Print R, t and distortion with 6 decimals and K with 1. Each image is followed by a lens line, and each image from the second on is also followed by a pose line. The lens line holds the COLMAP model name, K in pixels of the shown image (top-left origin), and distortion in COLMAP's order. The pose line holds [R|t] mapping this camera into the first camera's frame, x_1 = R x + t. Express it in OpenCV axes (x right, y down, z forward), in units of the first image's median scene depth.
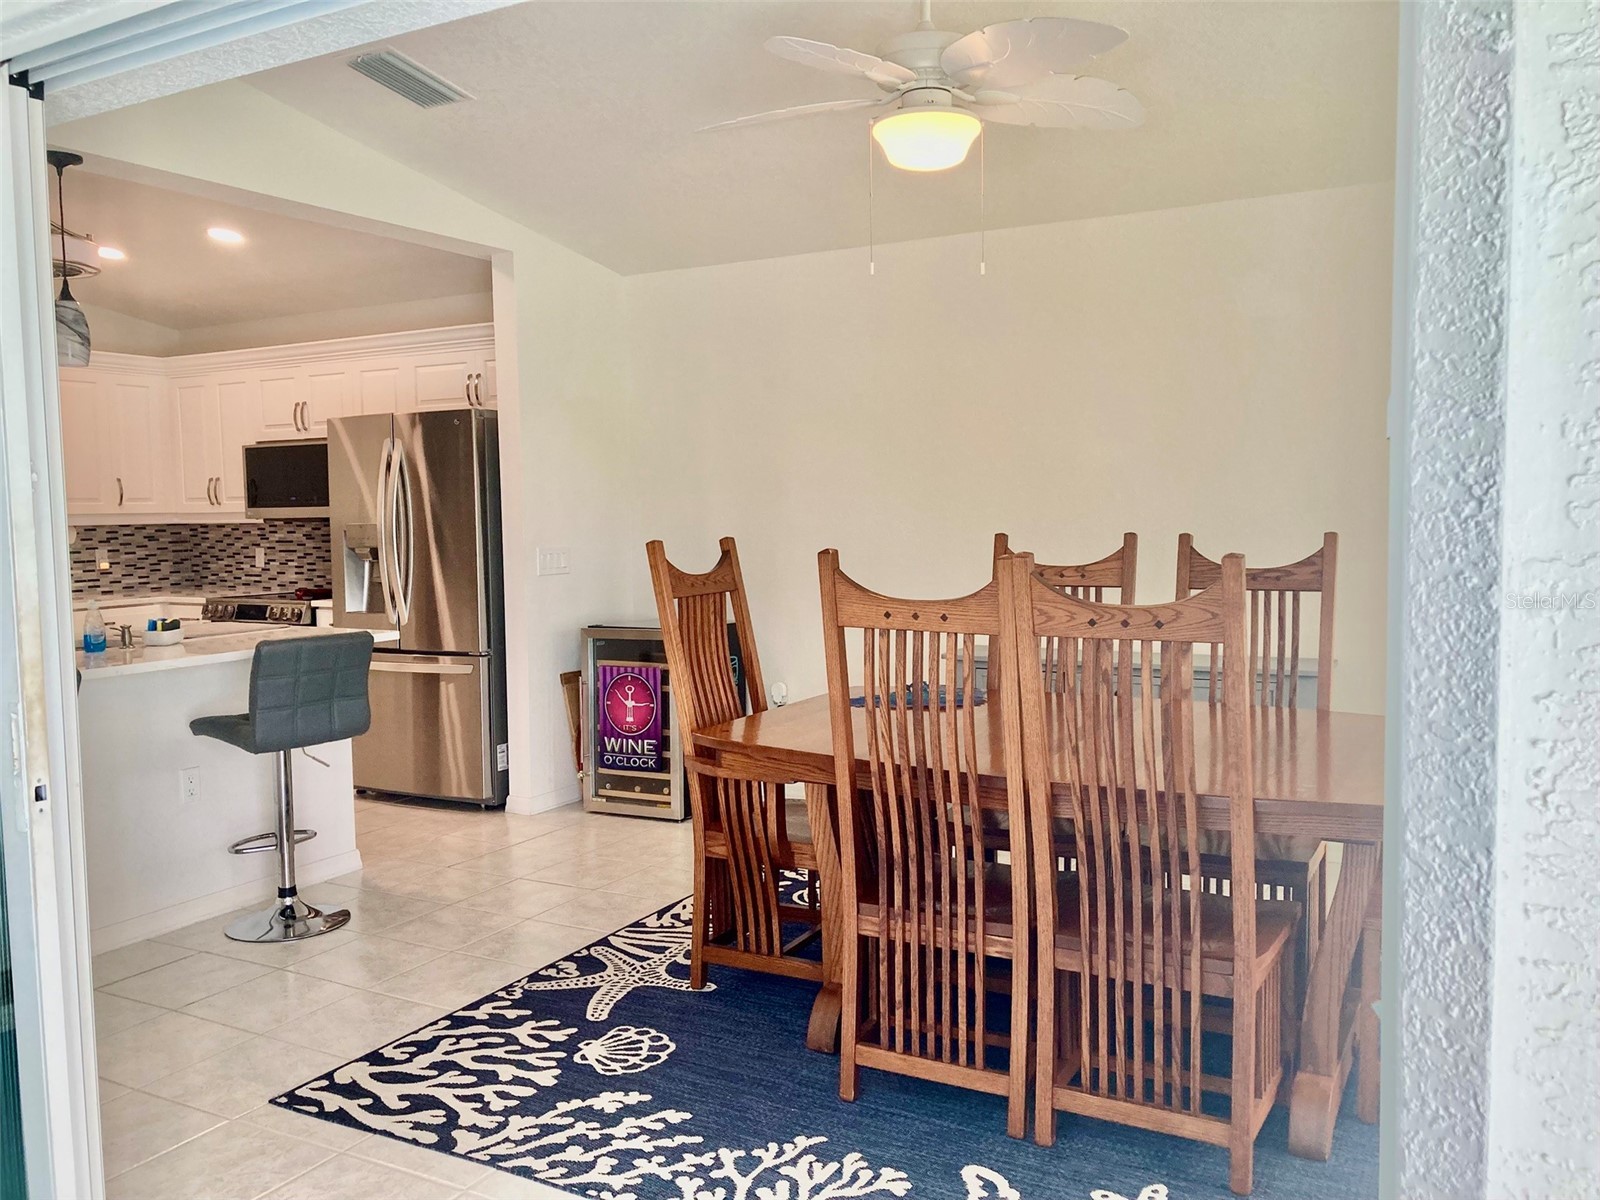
lens RADIAL K [[1314.0, 0, 807.5], [0, 1314.0, 590.3], [0, 0, 1]] dist [0.003392, -0.008011]
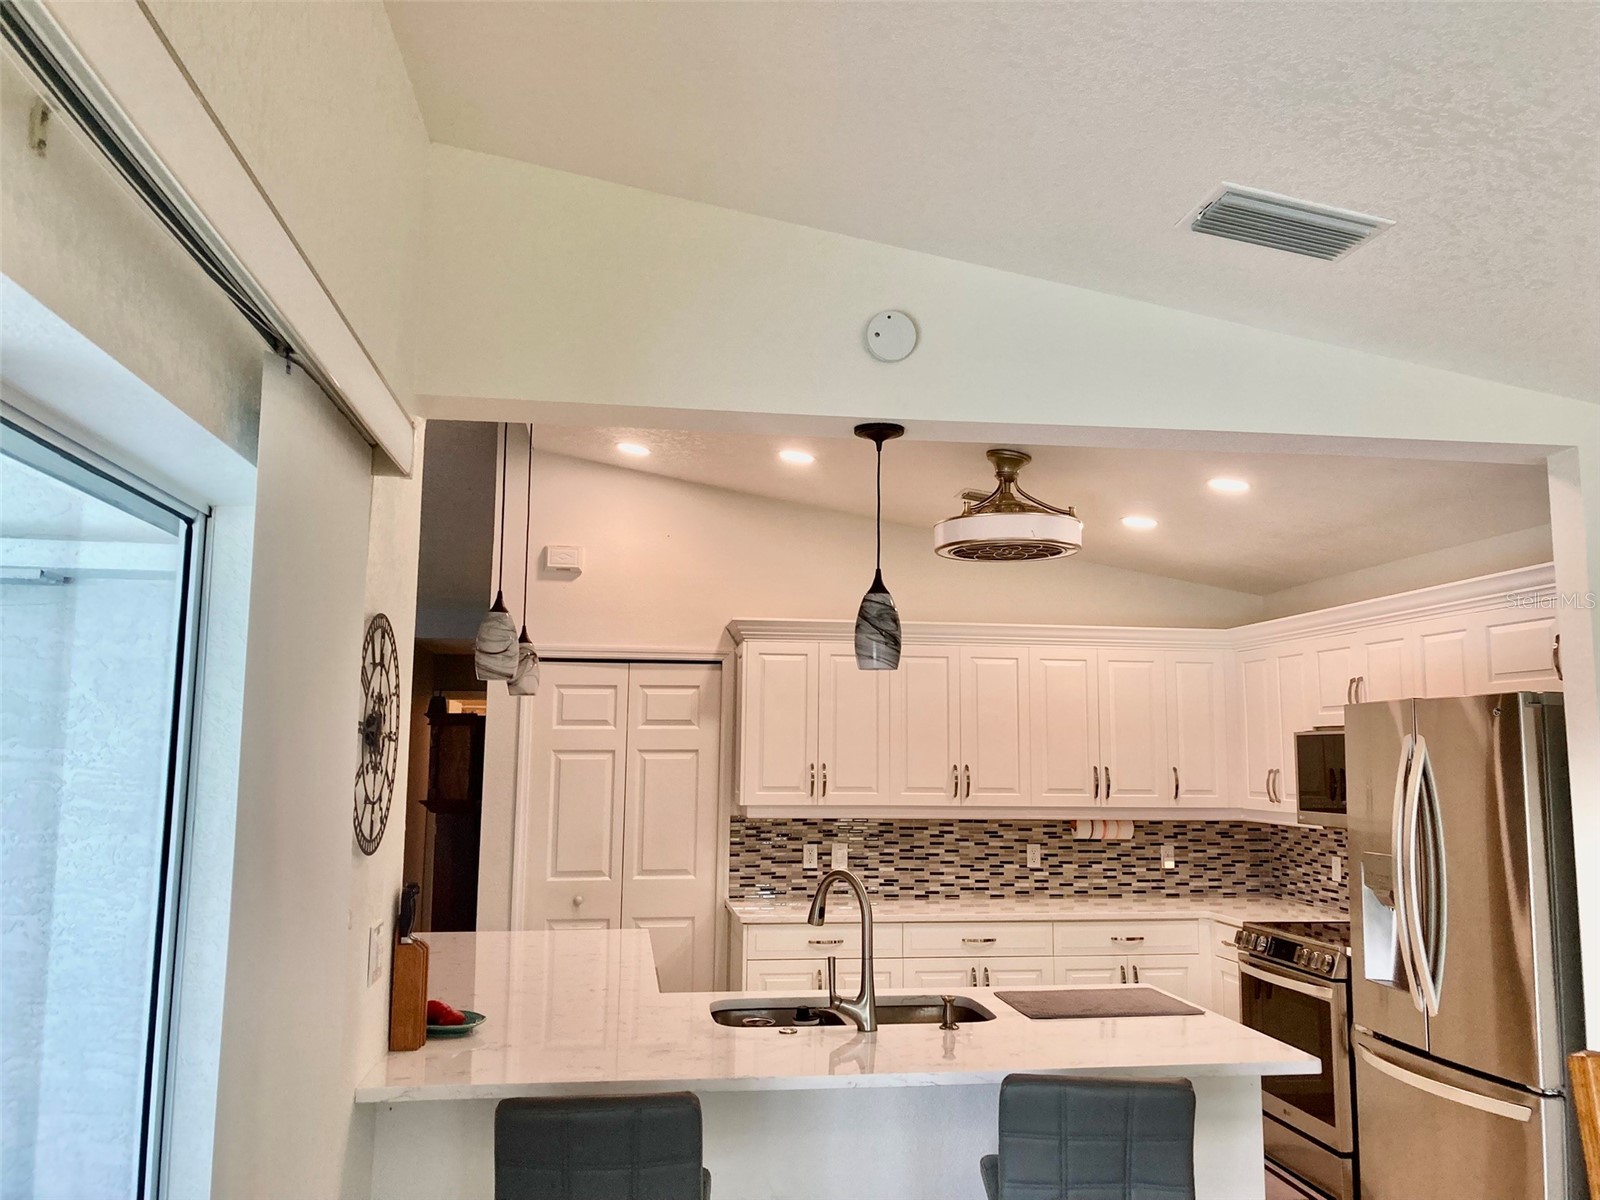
lens RADIAL K [[1297.9, 0, 804.9], [0, 1297.9, 563.8], [0, 0, 1]] dist [-0.006436, -0.002075]
pose [[0.598685, -0.098393, -0.794918, 0.036534], [-0.068189, 0.982563, -0.172975, -0.051199], [0.798077, 0.157763, 0.581536, 0.264978]]
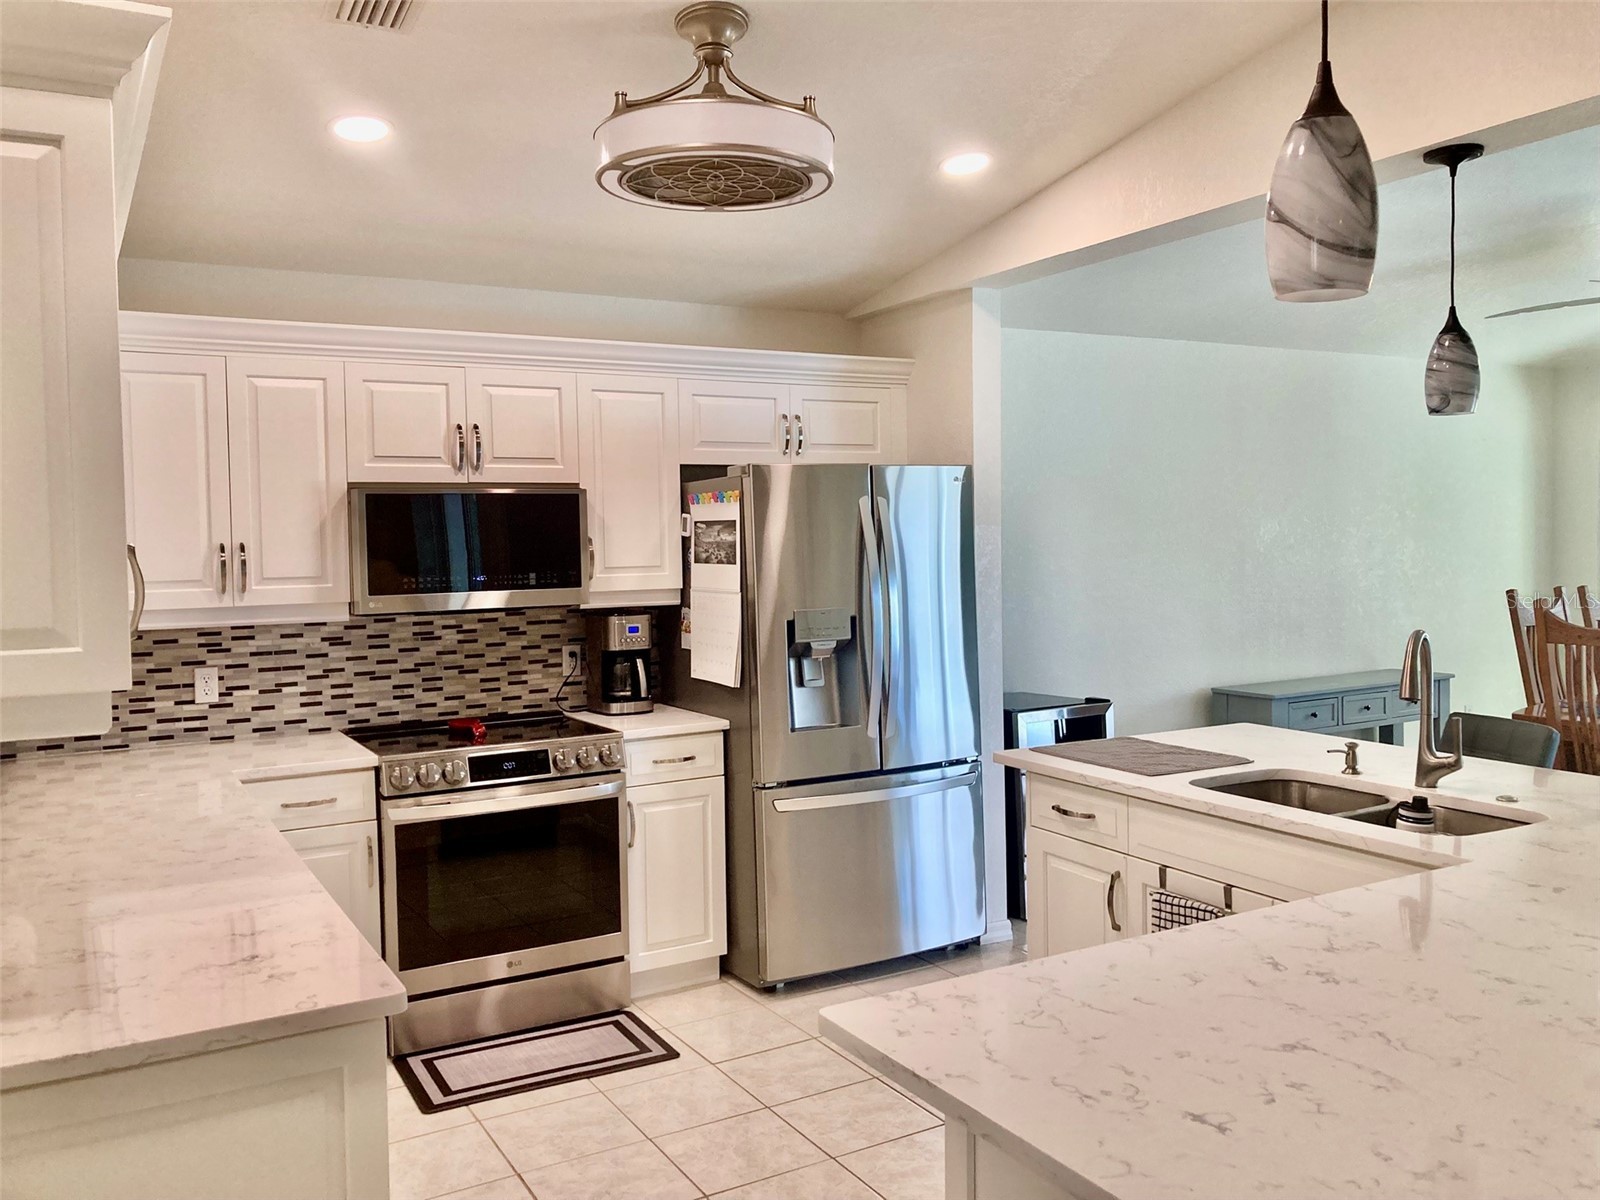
lens RADIAL K [[1312.9, 0, 809.5], [0, 1312.9, 585.7], [0, 0, 1]] dist [0.019160, -0.030313]
pose [[0.513283, -0.030772, 0.857667, -0.797641], [0.069296, 0.997580, -0.005679, -0.048411], [-0.855417, 0.062348, 0.514173, 0.511709]]
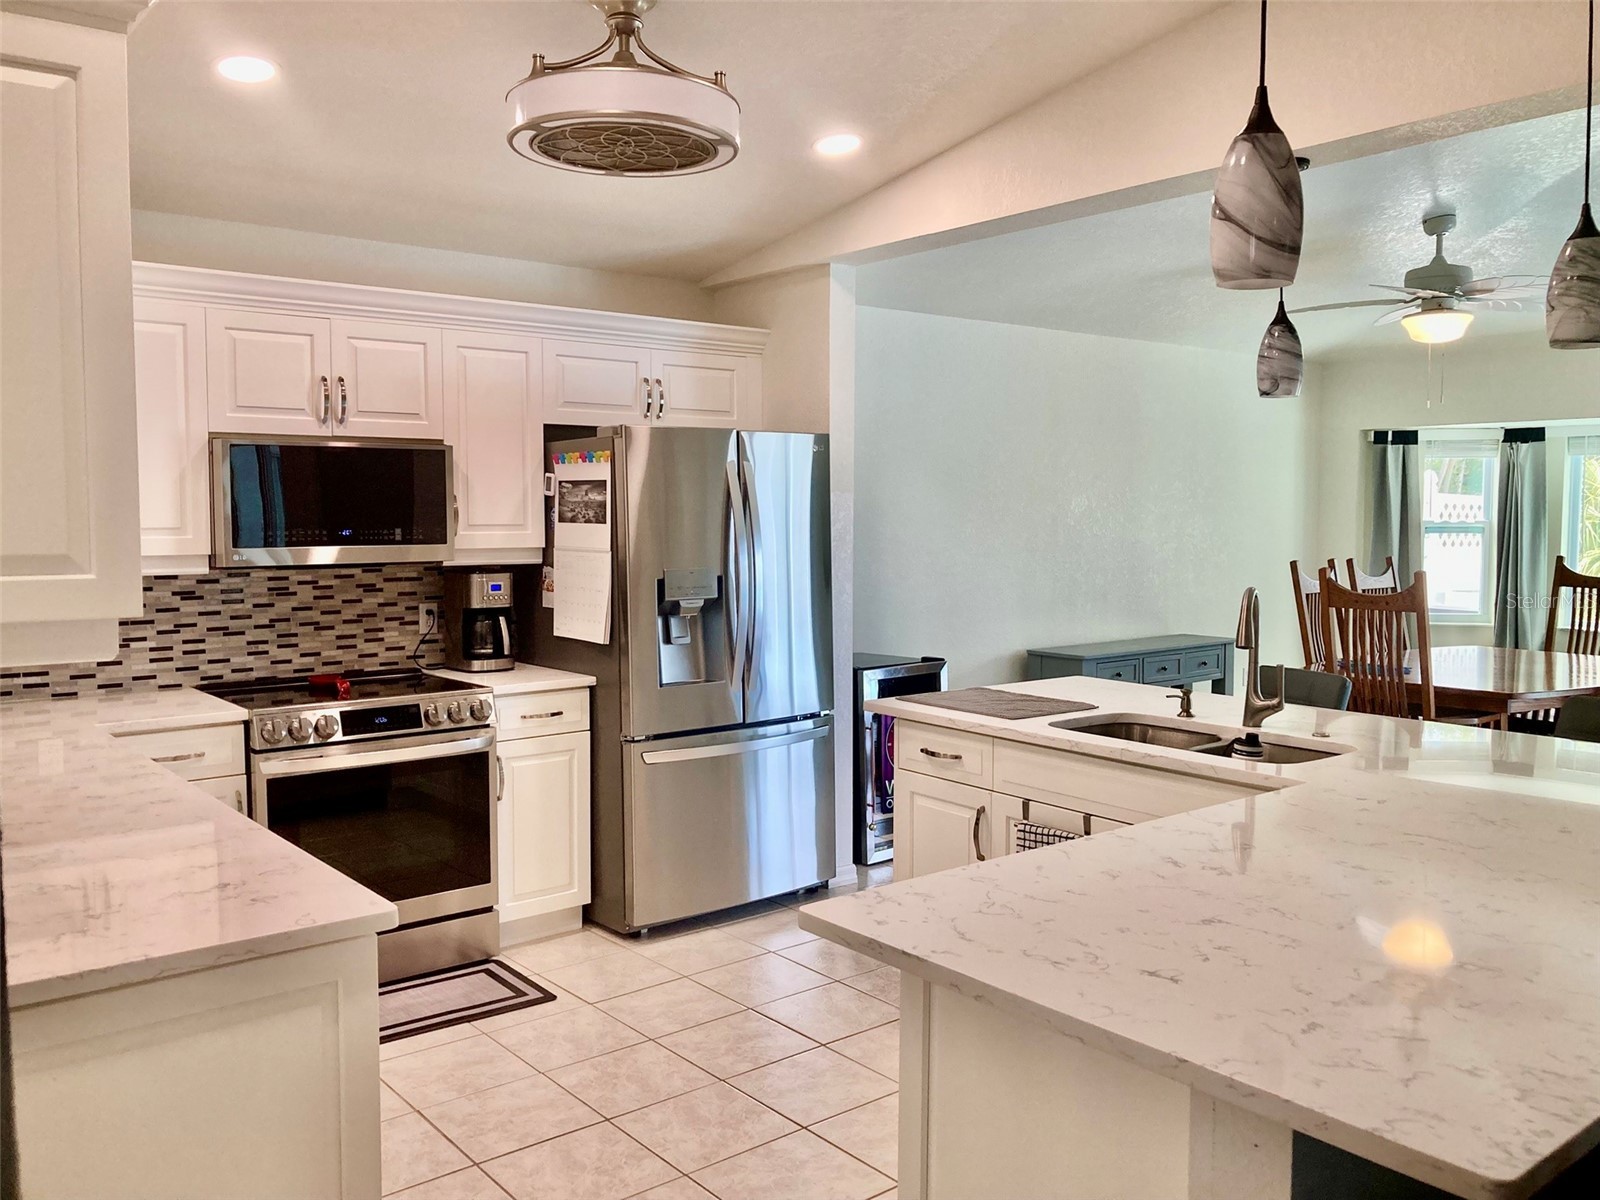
lens RADIAL K [[1314.0, 0, 807.5], [0, 1314.0, 590.3], [0, 0, 1]] dist [0.003392, -0.008011]
pose [[0.368178, -0.046529, 0.928591, -0.836483], [0.056745, 0.998010, 0.027508, -0.044201], [-0.928022, 0.042565, 0.370085, 0.534846]]
